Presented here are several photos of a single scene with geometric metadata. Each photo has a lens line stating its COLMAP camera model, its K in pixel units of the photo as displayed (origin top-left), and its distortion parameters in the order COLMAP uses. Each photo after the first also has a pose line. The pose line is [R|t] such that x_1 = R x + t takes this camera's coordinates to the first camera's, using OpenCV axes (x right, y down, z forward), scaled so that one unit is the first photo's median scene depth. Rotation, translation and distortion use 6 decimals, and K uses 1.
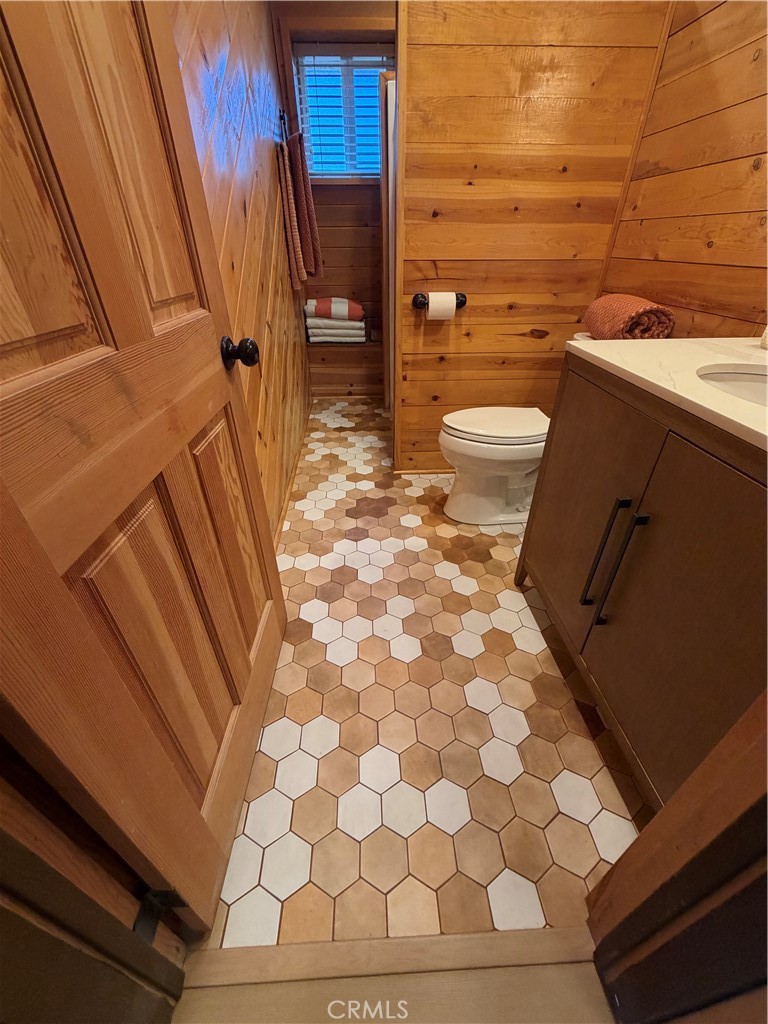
lens RADIAL K [[407.4, 0, 381.9], [0, 407.4, 513.9], [0, 0, 1]] dist [-0.001467, 0.000301]
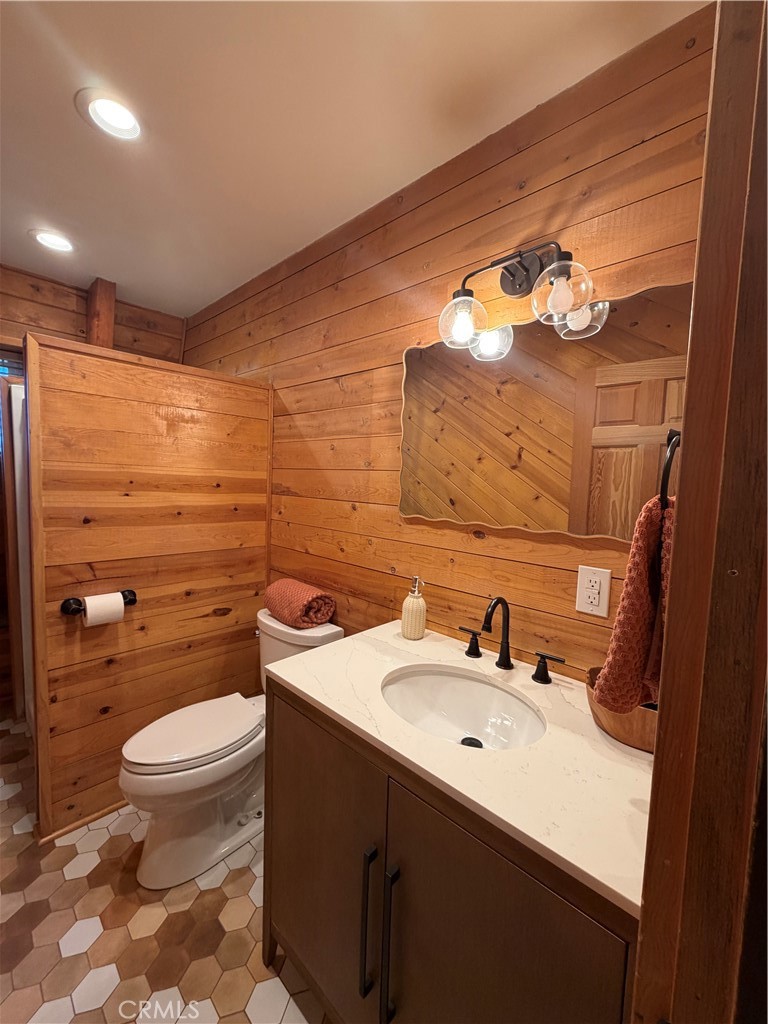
lens RADIAL K [[407.4, 0, 384.1], [0, 407.4, 510.1], [0, 0, 1]] dist [-0.001467, 0.000301]
pose [[0.727577, -0.013989, 0.685884, -0.011544], [0.342631, 0.873576, -0.345642, -0.199842], [-0.594337, 0.486487, 0.640386, -0.007622]]
